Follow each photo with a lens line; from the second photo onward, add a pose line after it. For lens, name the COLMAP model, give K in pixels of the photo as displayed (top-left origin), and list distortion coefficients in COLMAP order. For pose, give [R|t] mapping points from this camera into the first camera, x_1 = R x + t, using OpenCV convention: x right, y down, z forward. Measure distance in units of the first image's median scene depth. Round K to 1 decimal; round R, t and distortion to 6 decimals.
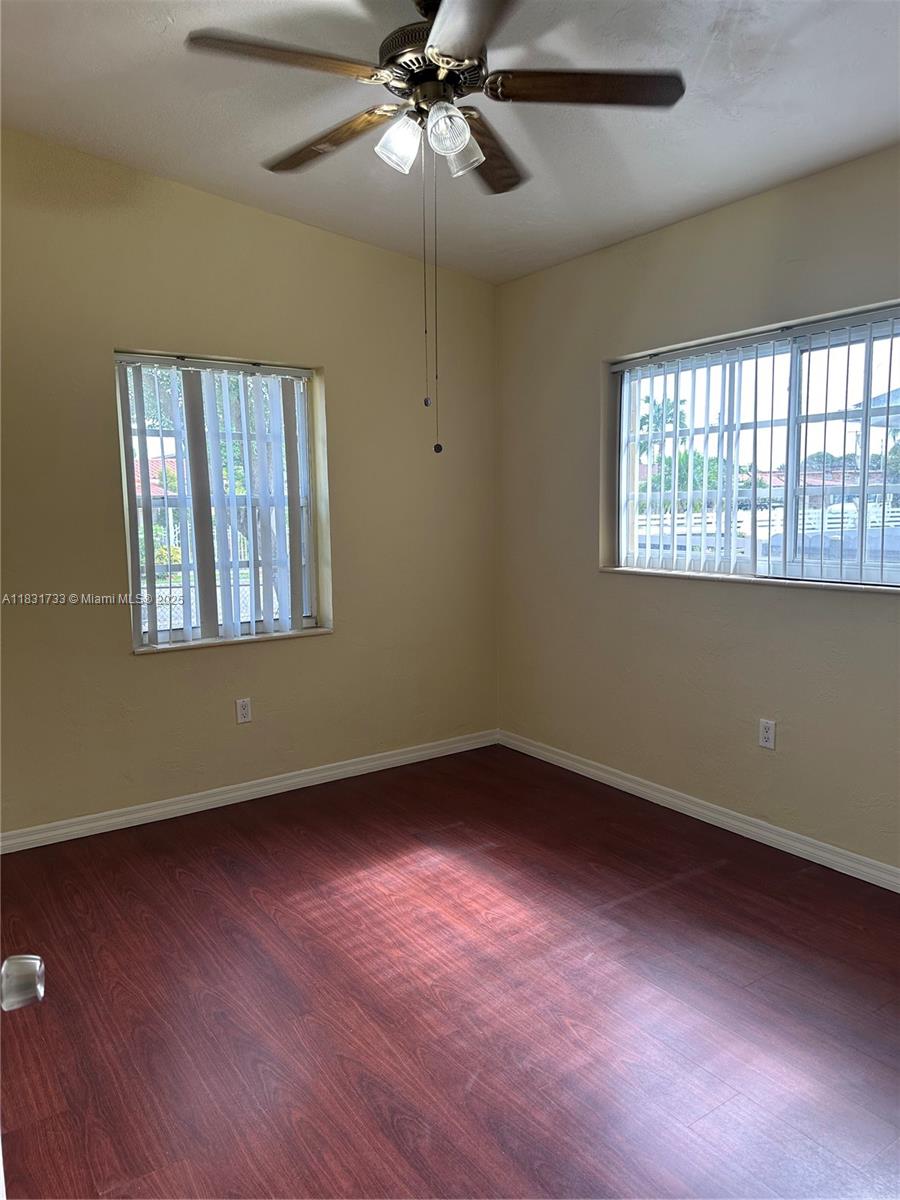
lens RADIAL K [[834.4, 0, 456.7], [0, 834.4, 597.3], [0, 0, 1]] dist [0.040953, -0.086989]
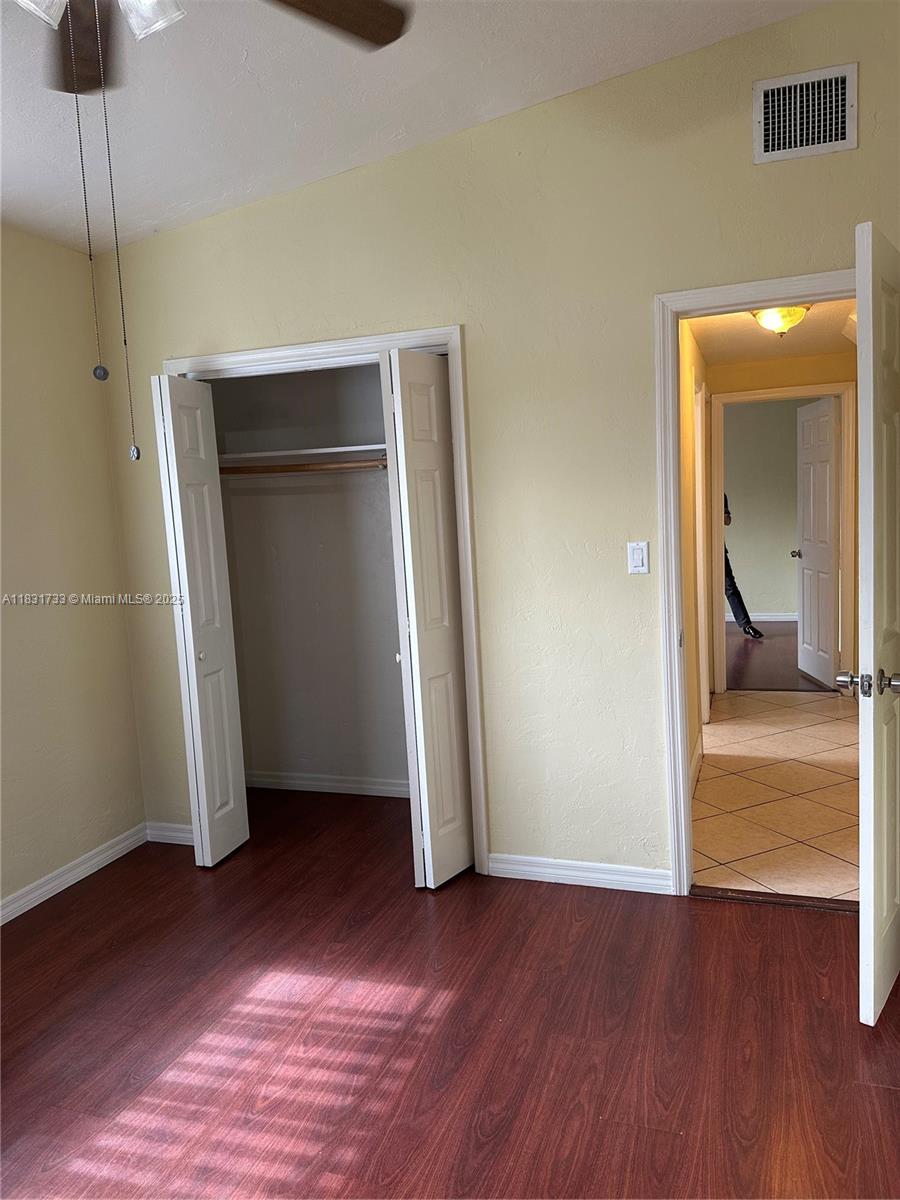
lens RADIAL K [[834.4, 0, 456.7], [0, 834.4, 597.3], [0, 0, 1]] dist [0.040953, -0.086989]
pose [[-0.579183, -0.044117, 0.814003, -0.731504], [0.150742, 0.975518, 0.160127, -0.149160], [-0.801139, 0.215447, -0.558353, 1.270106]]
